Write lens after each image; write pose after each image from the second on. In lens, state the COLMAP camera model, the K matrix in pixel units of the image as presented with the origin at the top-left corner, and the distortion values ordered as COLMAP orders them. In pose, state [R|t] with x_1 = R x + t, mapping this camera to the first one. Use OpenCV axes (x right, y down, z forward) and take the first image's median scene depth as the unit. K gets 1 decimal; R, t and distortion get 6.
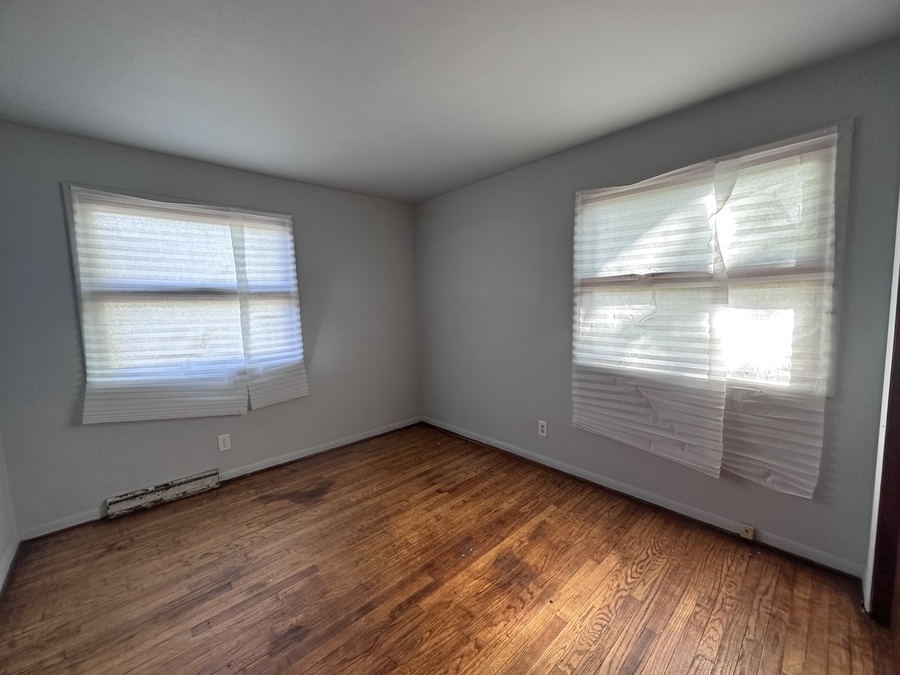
lens RADIAL K [[359.1, 0, 445.8], [0, 359.1, 336.1], [0, 0, 1]] dist [-0.002151, -0.000601]
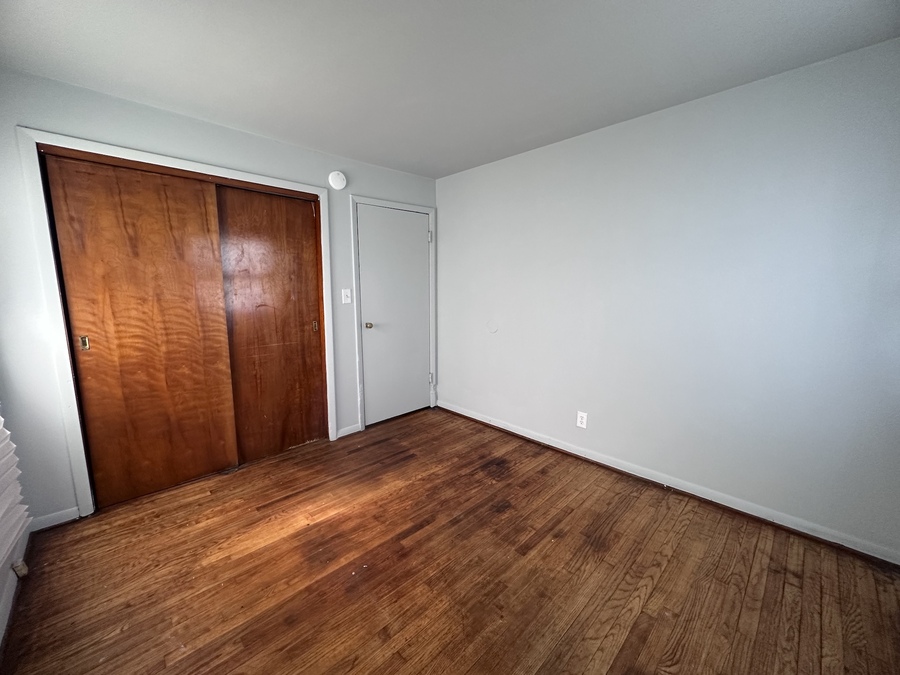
lens RADIAL K [[359.1, 0, 449.6], [0, 359.1, 337.3], [0, 0, 1]] dist [-0.002151, -0.000601]
pose [[-0.999013, 0.030610, -0.032176, -0.156876], [0.021878, 0.969718, 0.243245, -0.164908], [0.038647, 0.242301, -0.969431, 1.798112]]
